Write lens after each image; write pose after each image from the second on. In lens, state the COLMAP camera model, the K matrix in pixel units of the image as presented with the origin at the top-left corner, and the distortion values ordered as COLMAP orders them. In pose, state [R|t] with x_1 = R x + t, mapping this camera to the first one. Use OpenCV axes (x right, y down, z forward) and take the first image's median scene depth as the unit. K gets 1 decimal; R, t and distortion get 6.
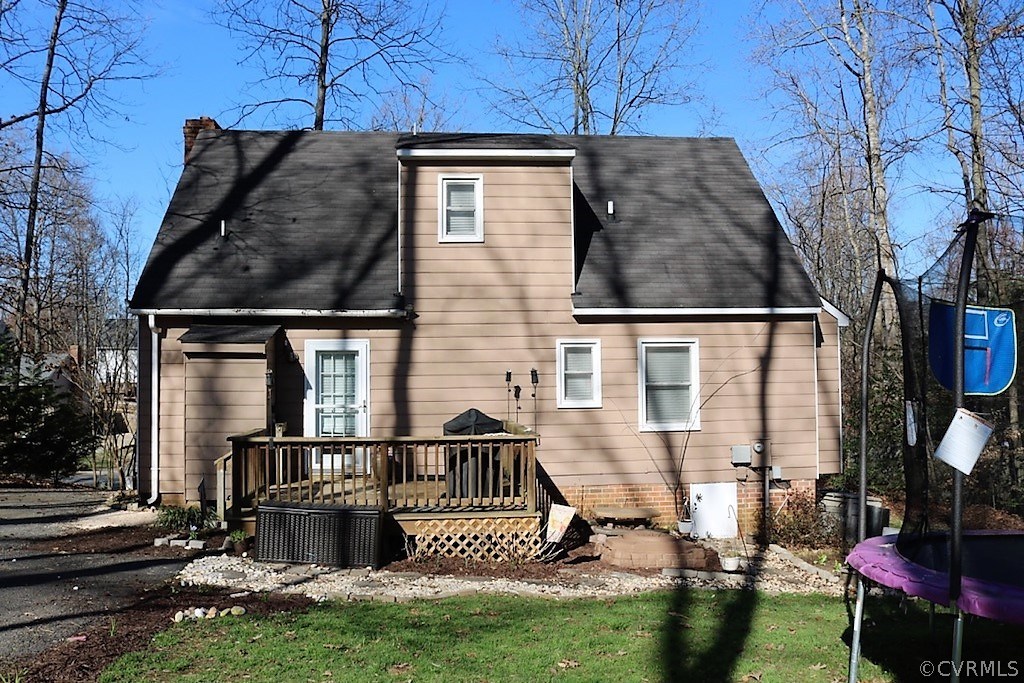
lens RADIAL K [[836.9, 0, 510.0], [0, 836.9, 352.0], [0, 0, 1]] dist [-0.153078, 0.107202]
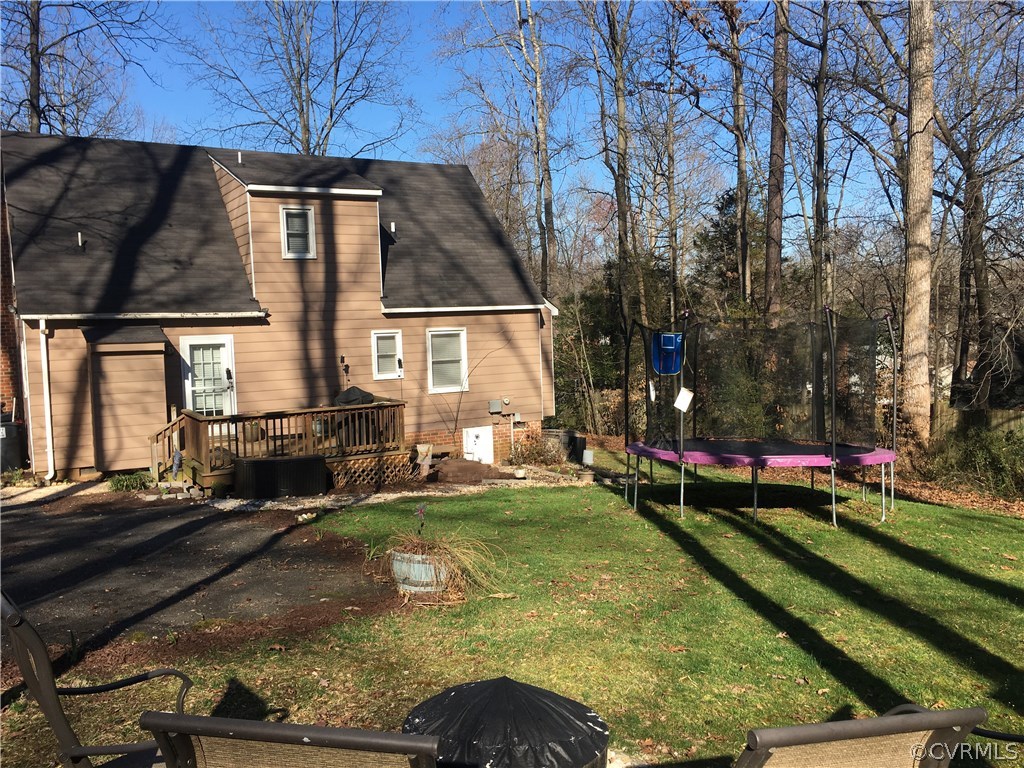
lens RADIAL K [[864.7, 0, 517.5], [0, 864.7, 393.7], [0, 0, 1]] dist [0.040378, -0.056003]
pose [[0.901797, -0.054337, 0.428731, -0.351155], [0.007389, 0.993858, 0.110419, -0.069148], [-0.432098, -0.096408, 0.896659, -0.403455]]
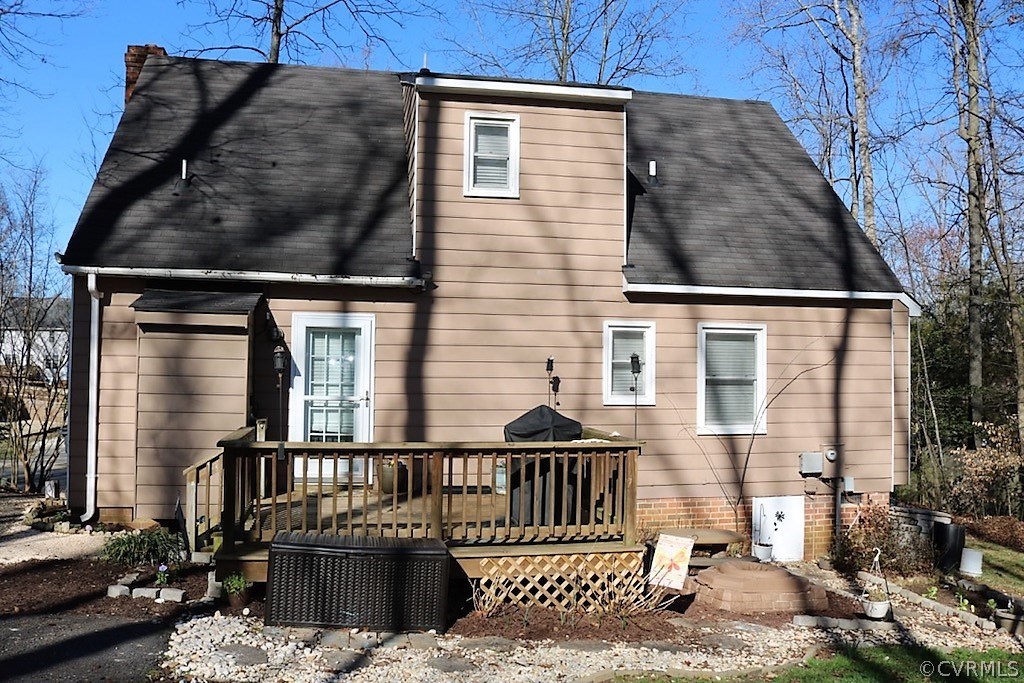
lens RADIAL K [[836.9, 0, 507.2], [0, 836.9, 346.1], [0, 0, 1]] dist [-0.153078, 0.107202]
pose [[0.994606, 0.023841, 0.100944, -0.122665], [-0.024074, 0.999710, 0.001085, 0.011084], [-0.100889, -0.003509, 0.994892, 0.198801]]
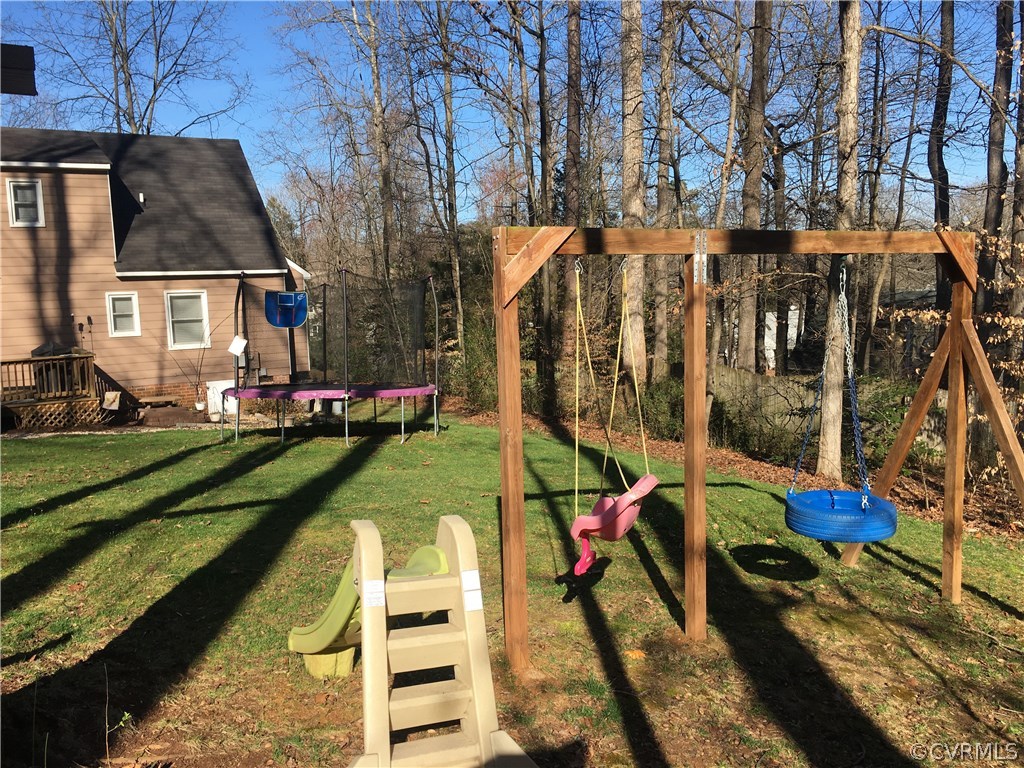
lens RADIAL K [[864.7, 0, 518.9], [0, 864.7, 387.1], [0, 0, 1]] dist [0.040378, -0.056003]
pose [[0.889551, -0.071149, 0.451261, -0.002575], [0.008365, 0.990169, 0.139627, -0.060351], [-0.456759, -0.120431, 0.881401, -0.775919]]
